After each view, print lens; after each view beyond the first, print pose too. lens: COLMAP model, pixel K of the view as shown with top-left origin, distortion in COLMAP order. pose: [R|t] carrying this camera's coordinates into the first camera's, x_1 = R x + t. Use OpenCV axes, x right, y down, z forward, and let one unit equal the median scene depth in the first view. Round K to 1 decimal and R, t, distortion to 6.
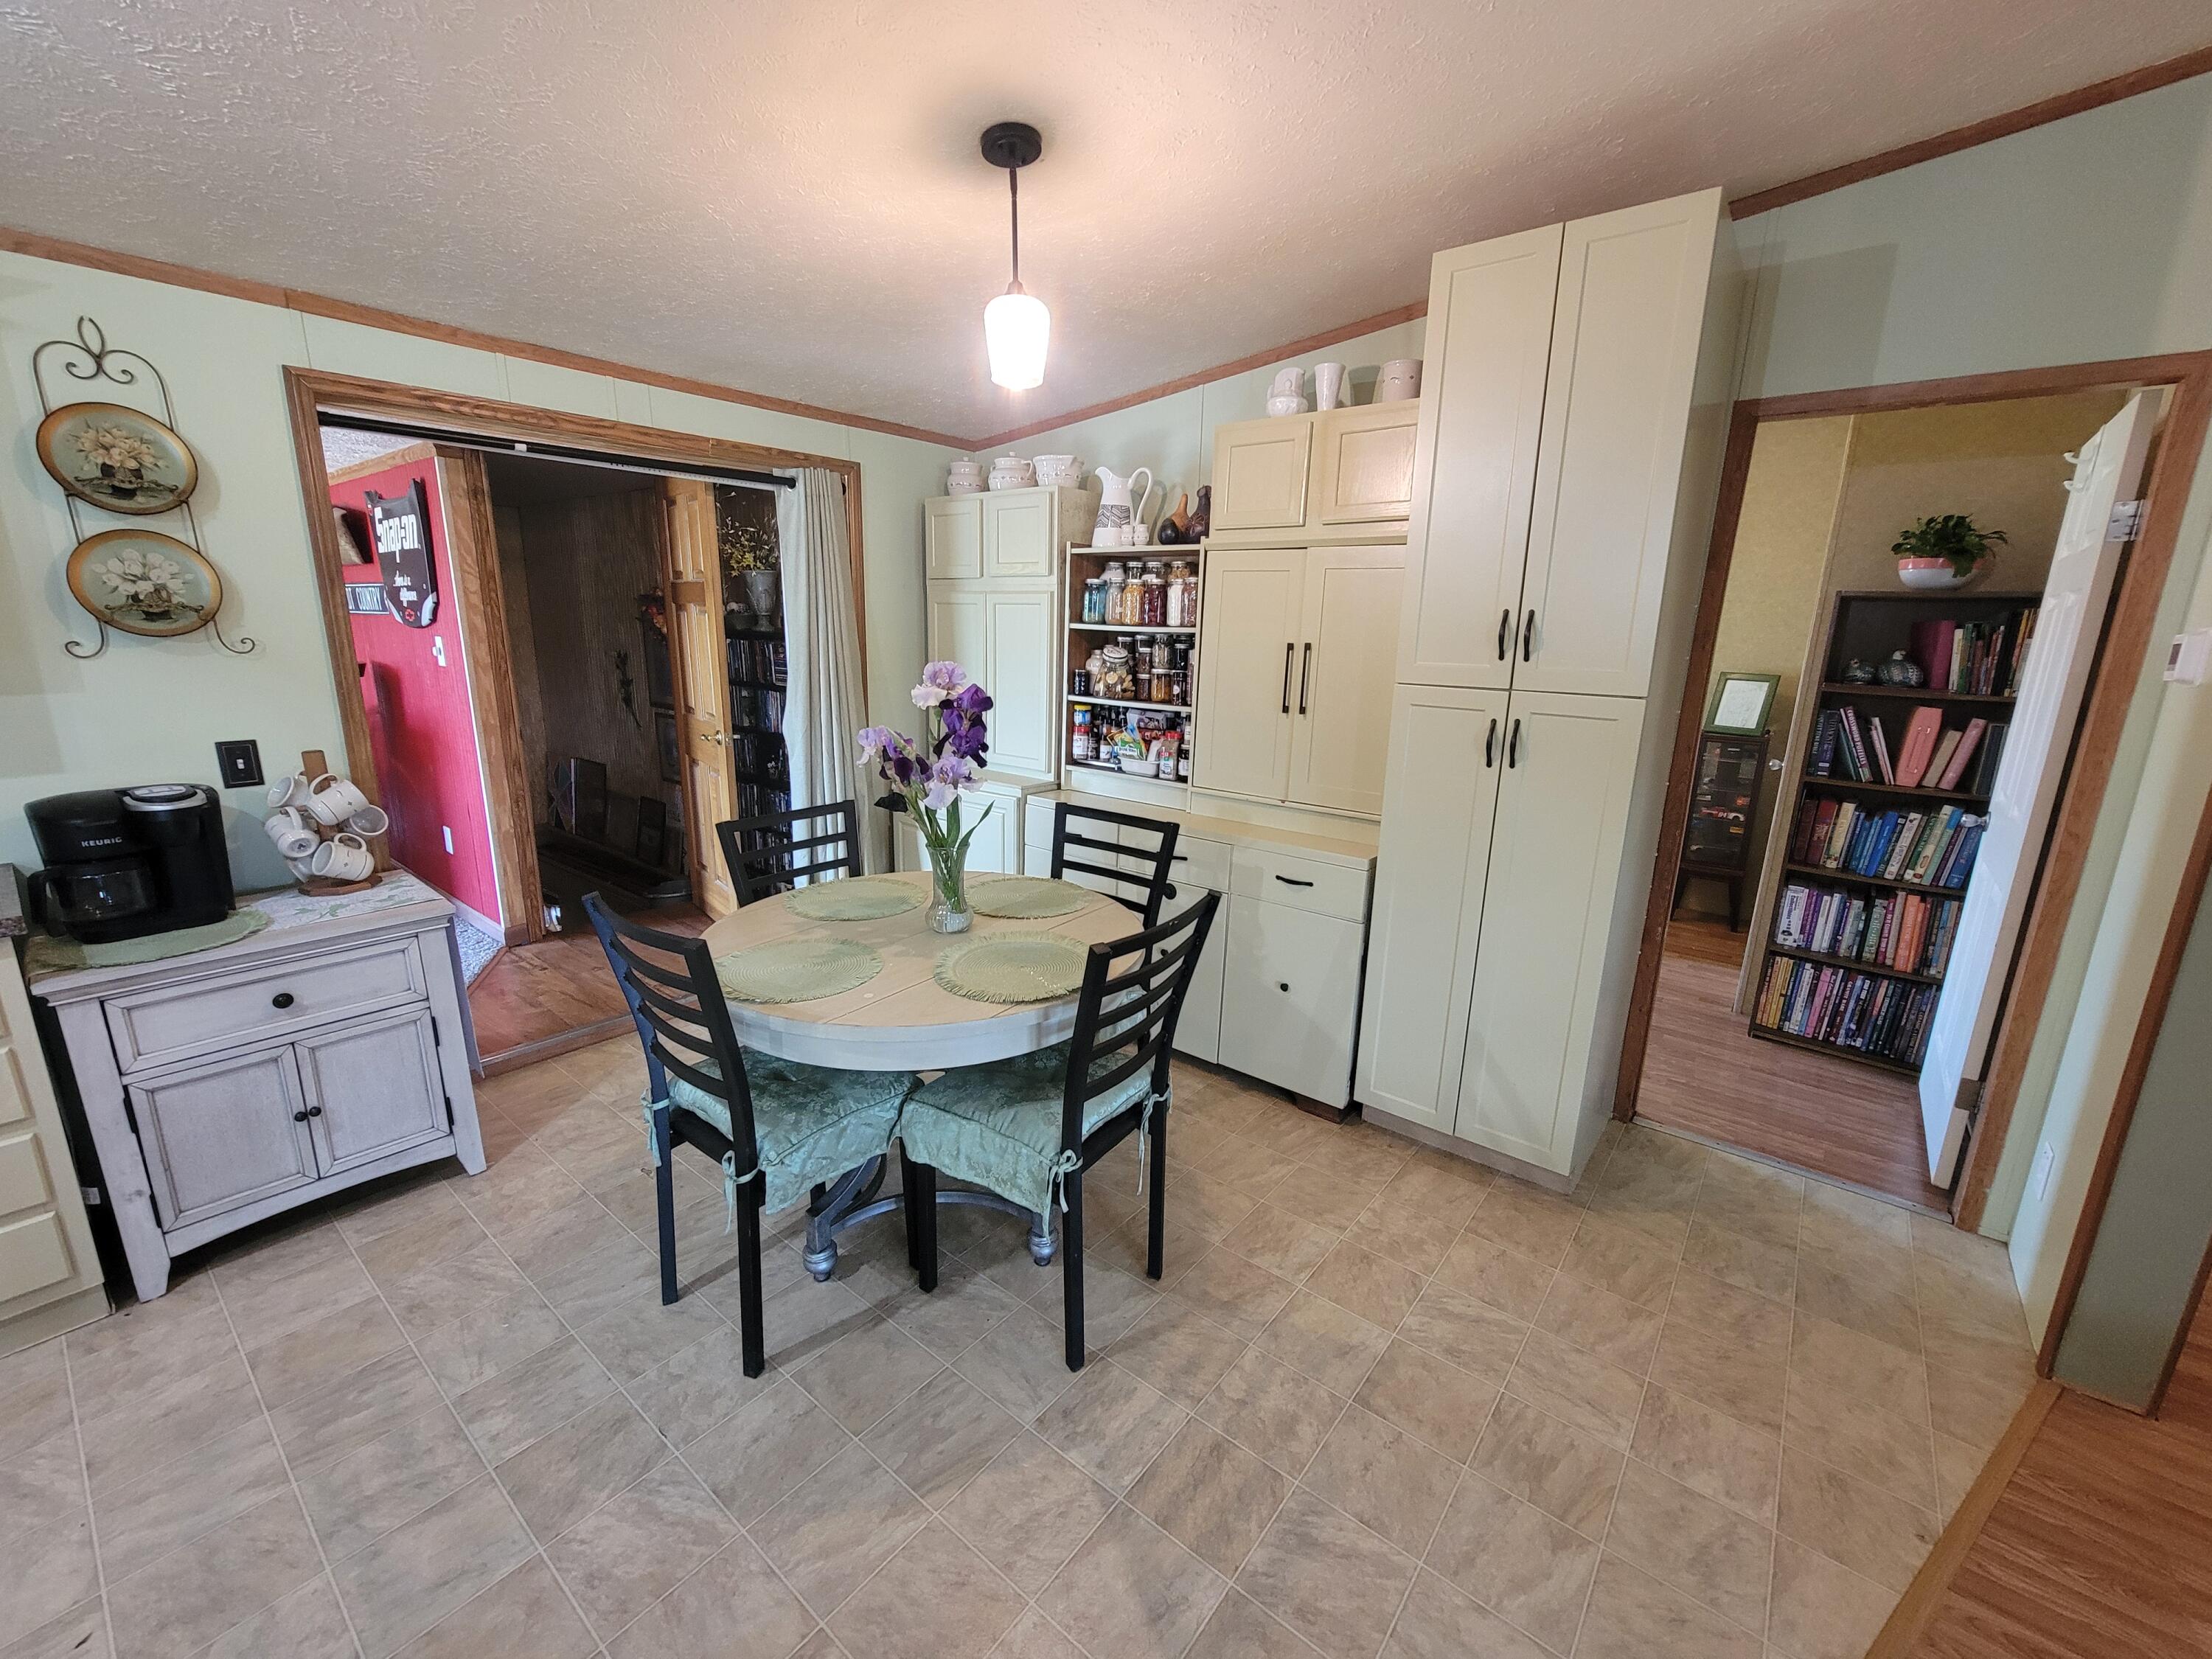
lens RADIAL K [[904.6, 0, 1110.1], [0, 904.6, 831.0], [0, 0, 1]] dist [-0.003889, 0.001711]
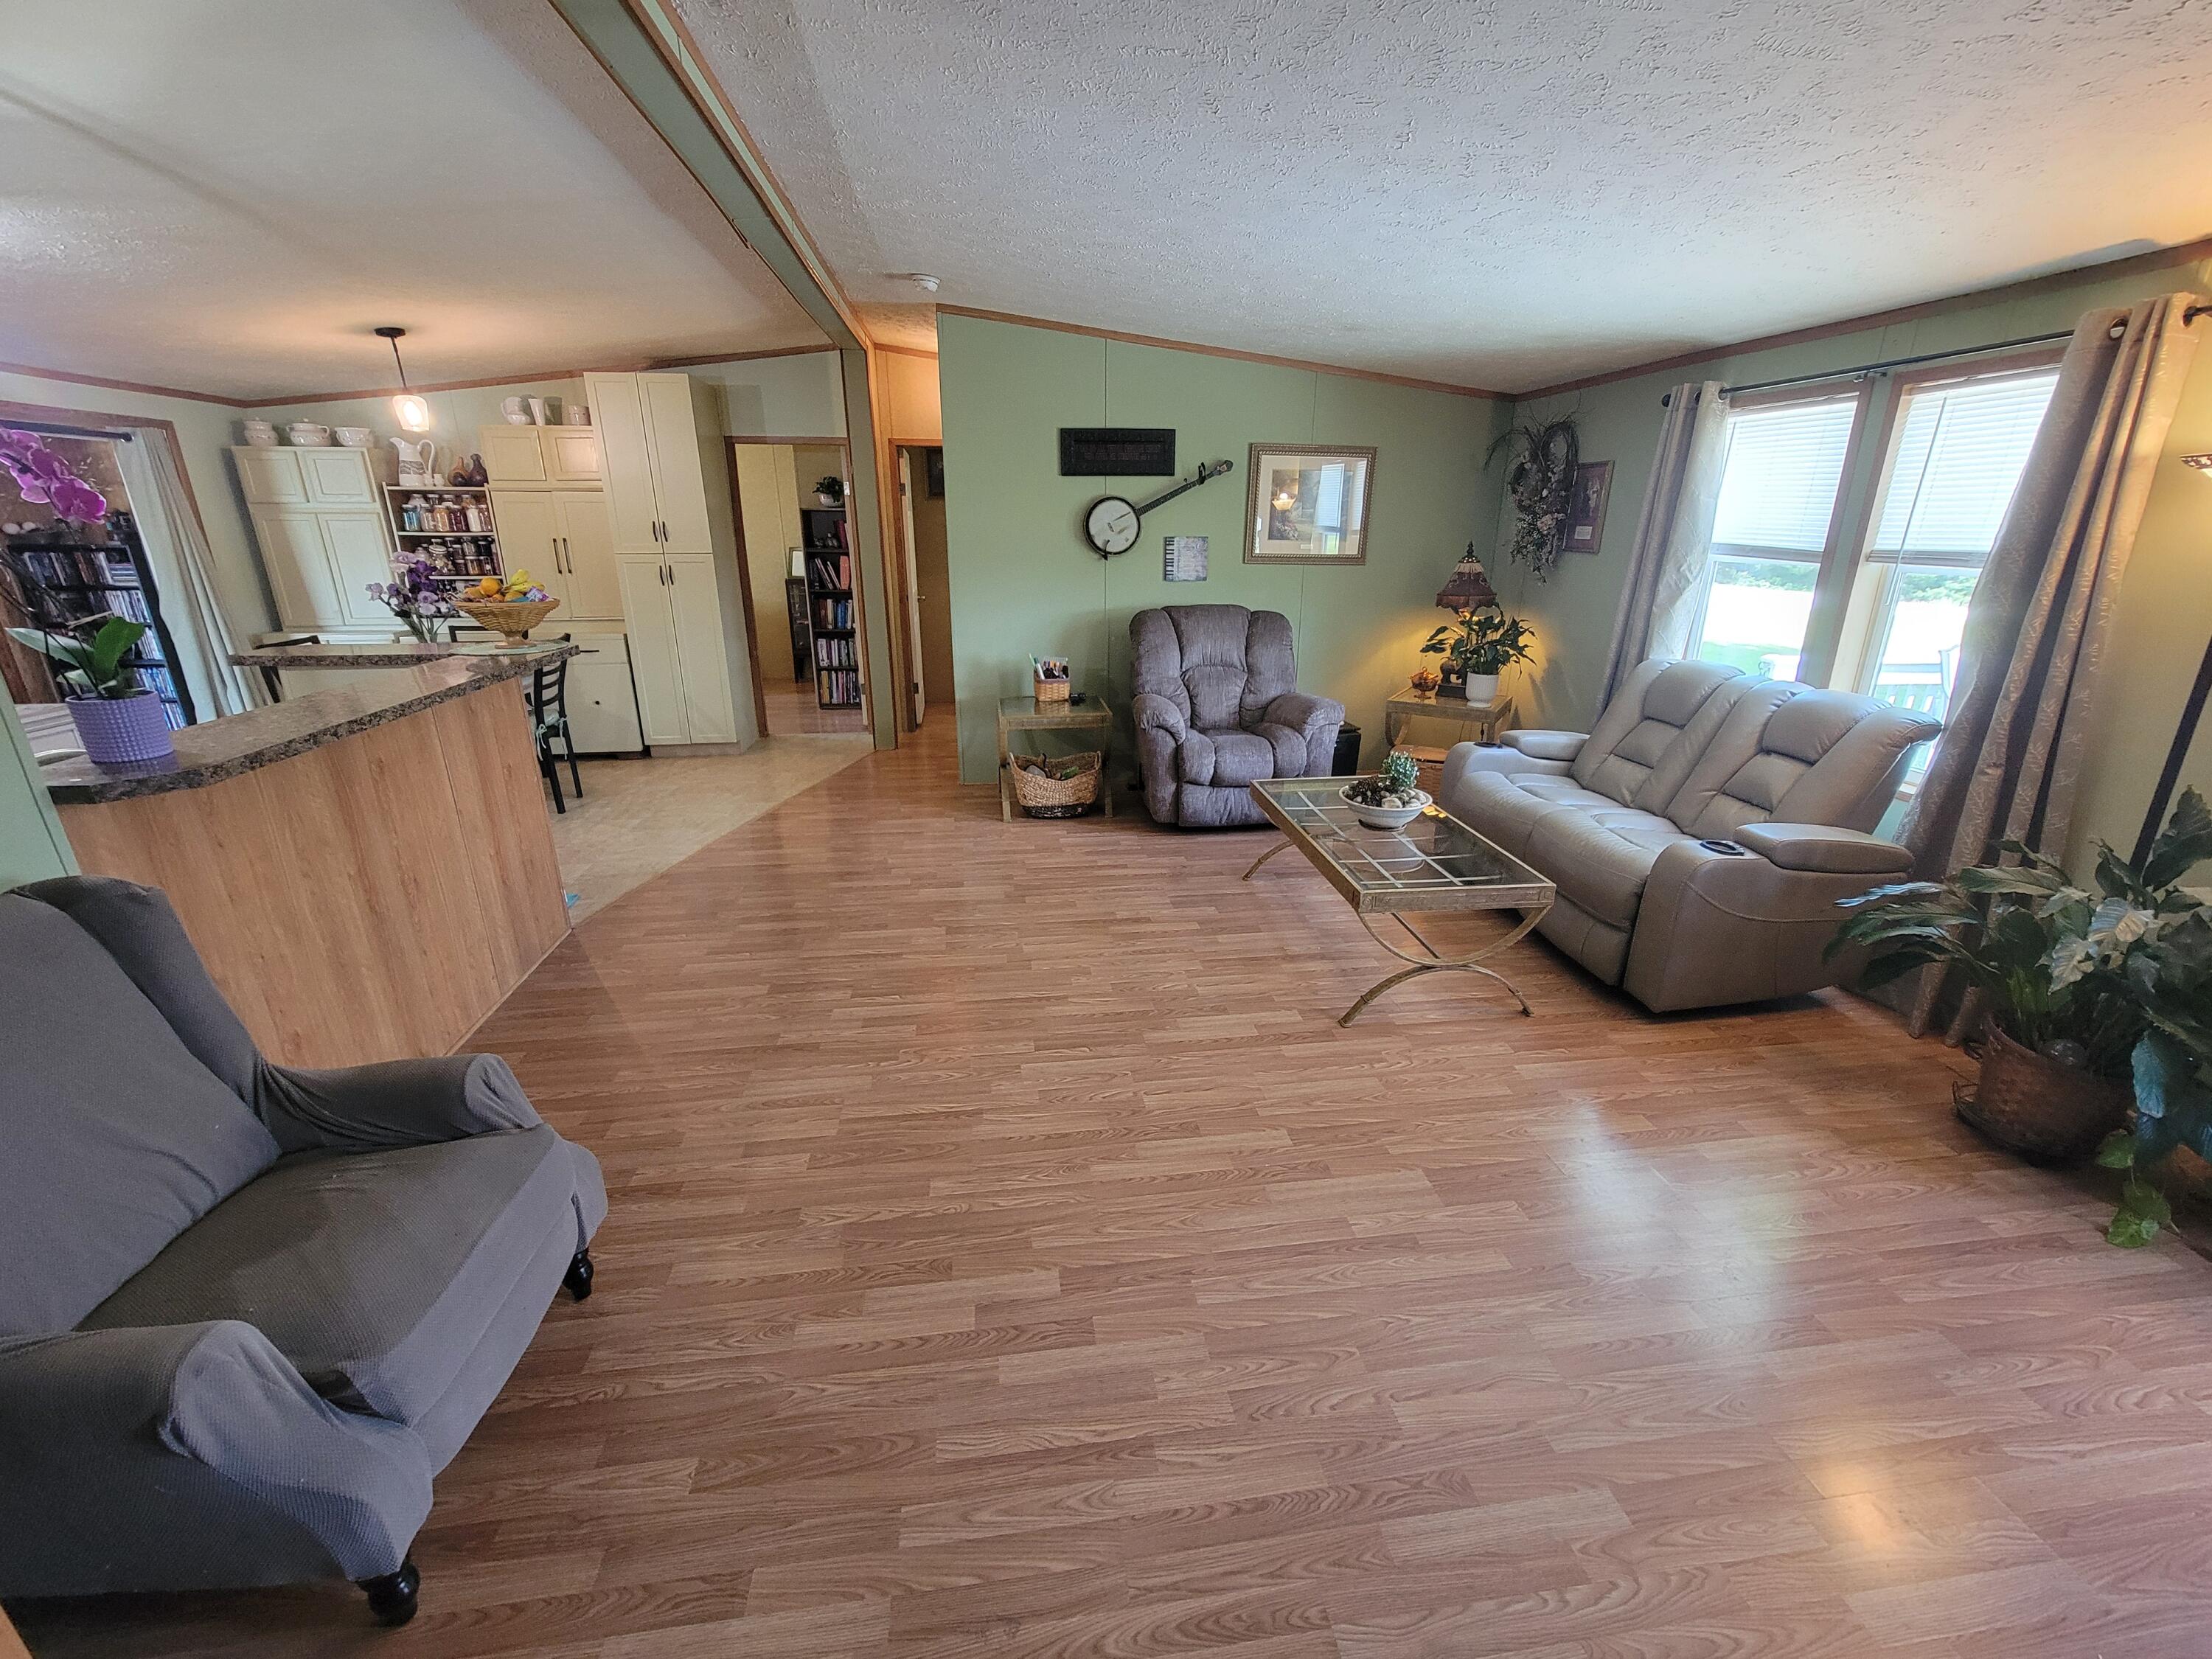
lens RADIAL K [[904.6, 0, 1110.4], [0, 904.6, 832.7], [0, 0, 1]] dist [-0.003889, 0.001711]
pose [[0.687908, -0.255763, 0.679241, -0.458657], [0.178935, 0.966730, 0.182797, 0.268243], [-0.703395, -0.004207, 0.710787, -1.252588]]
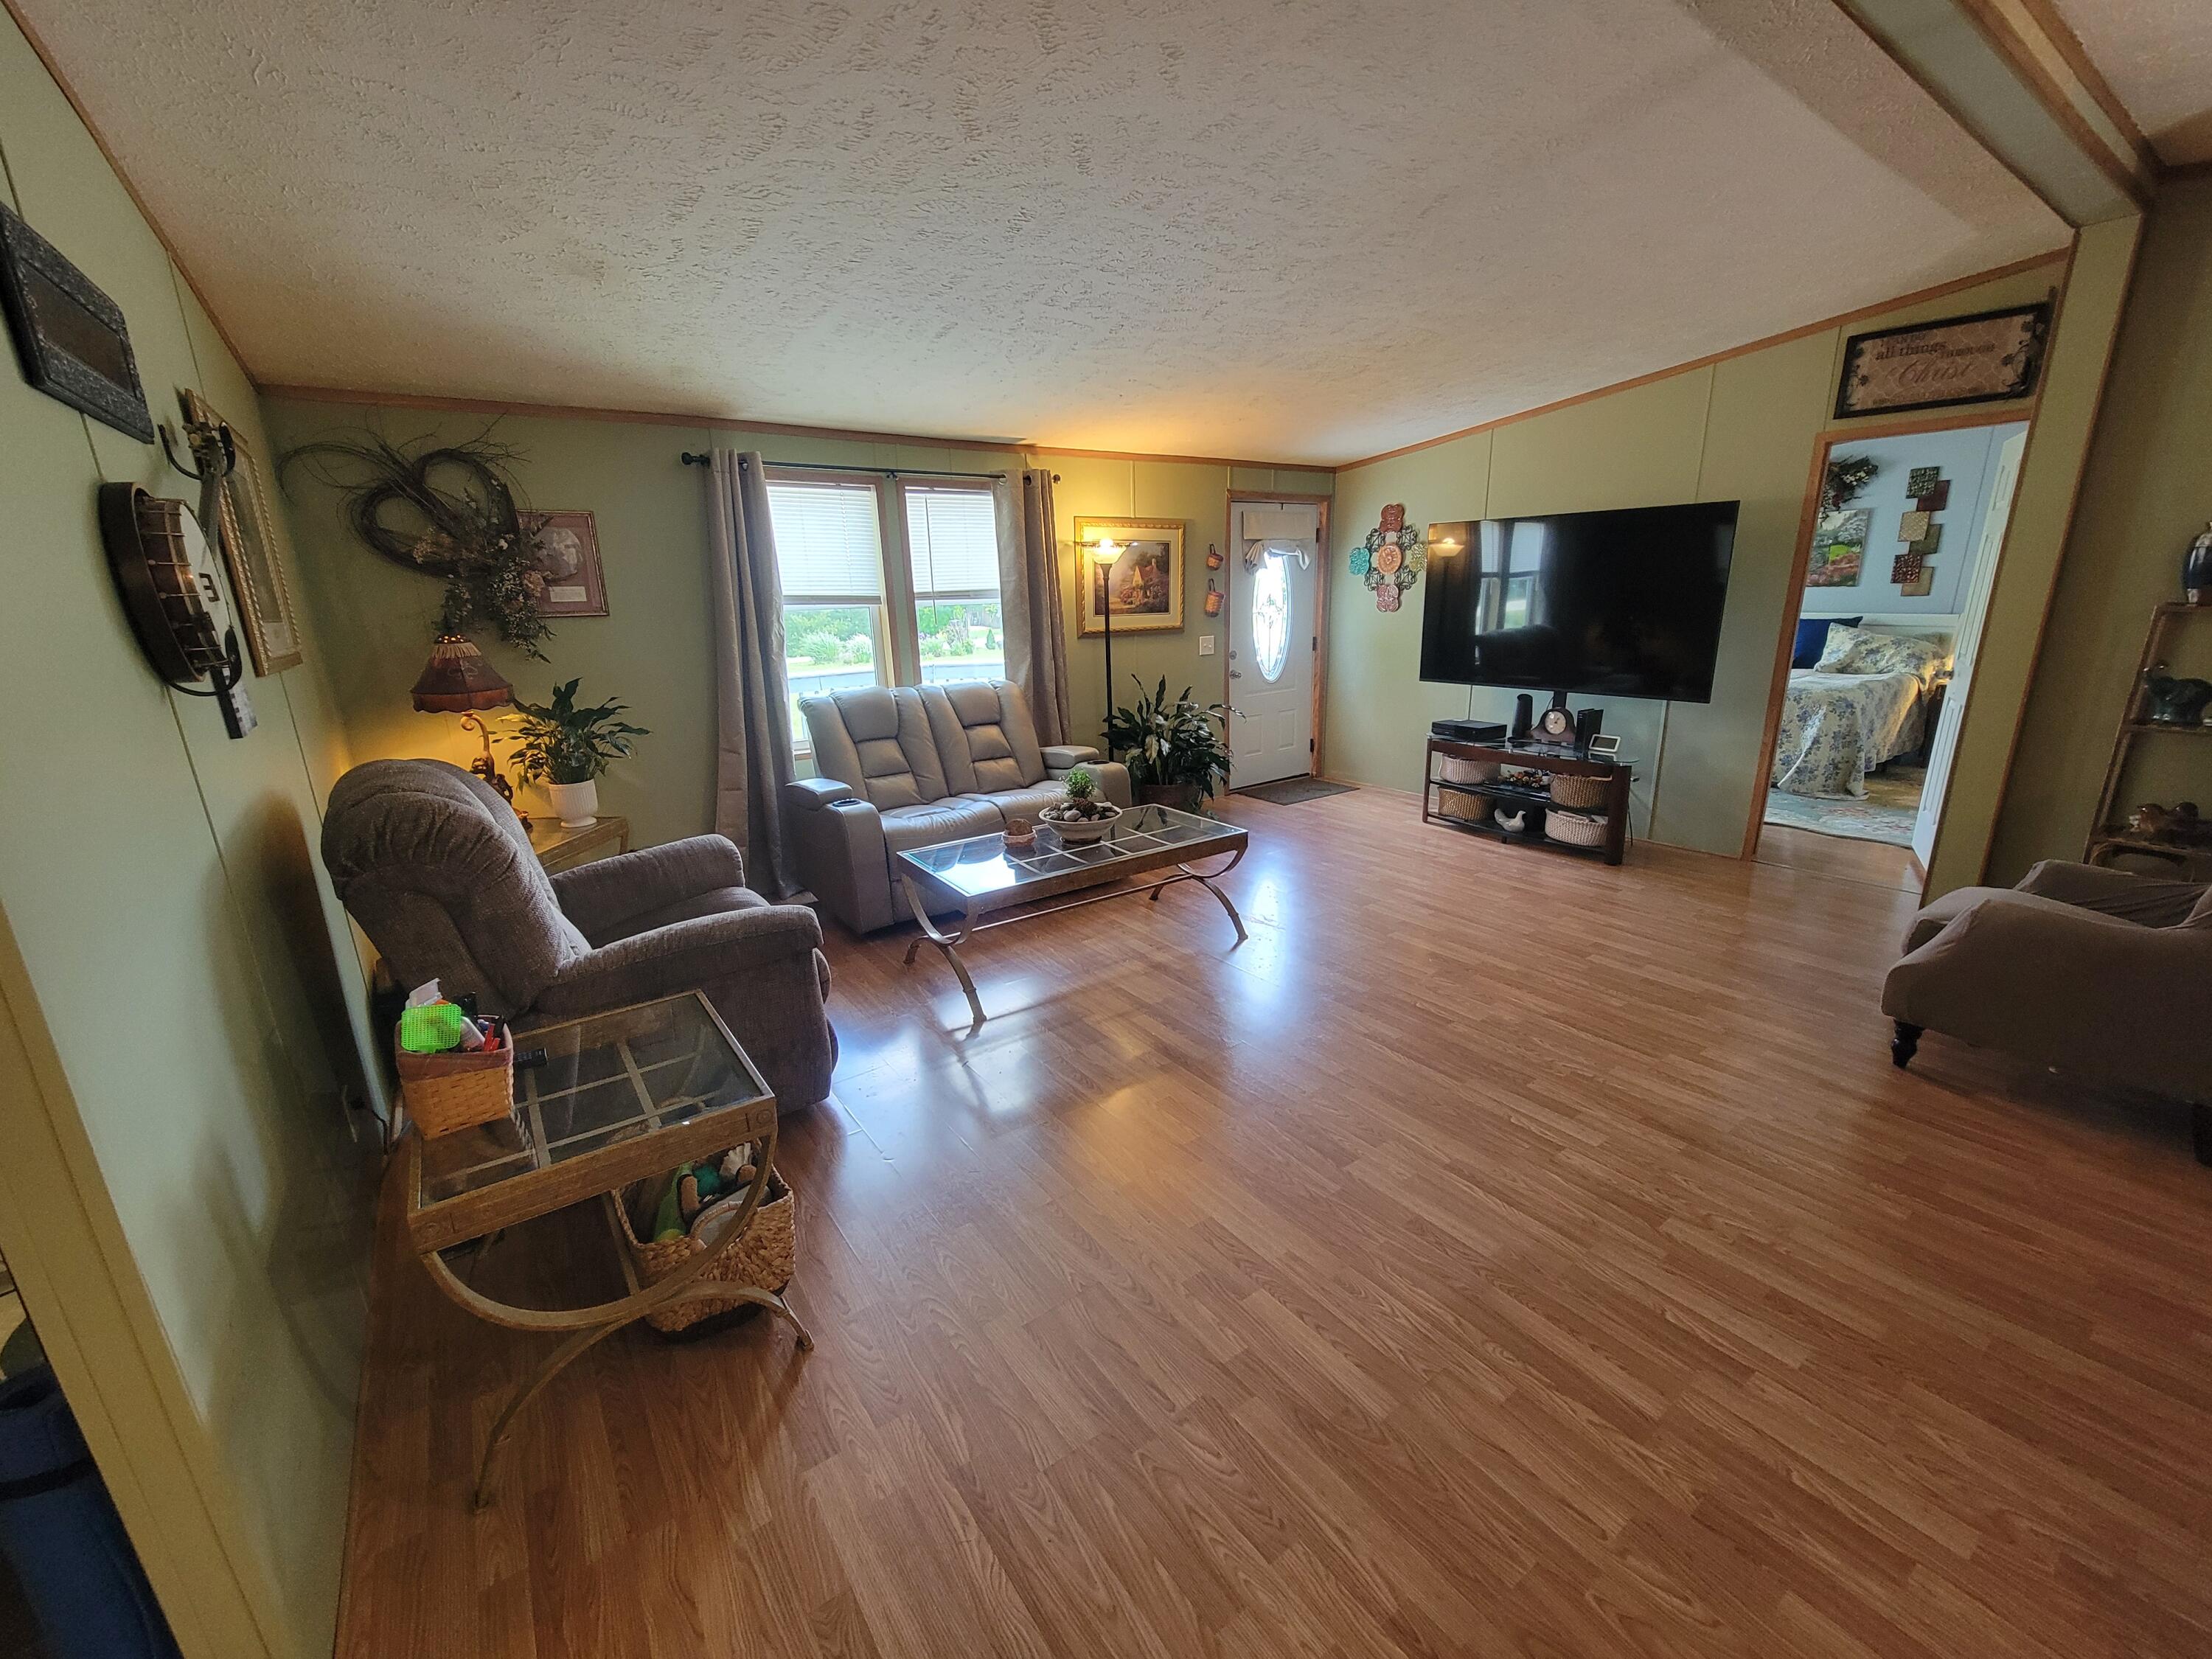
lens RADIAL K [[904.6, 0, 1112.0], [0, 904.6, 830.1], [0, 0, 1]] dist [-0.003889, 0.001711]
pose [[-0.963946, -0.068864, 0.257034, 0.174737], [0.064205, 0.877204, 0.475805, -0.060855], [-0.258237, 0.475153, -0.841156, 0.293524]]
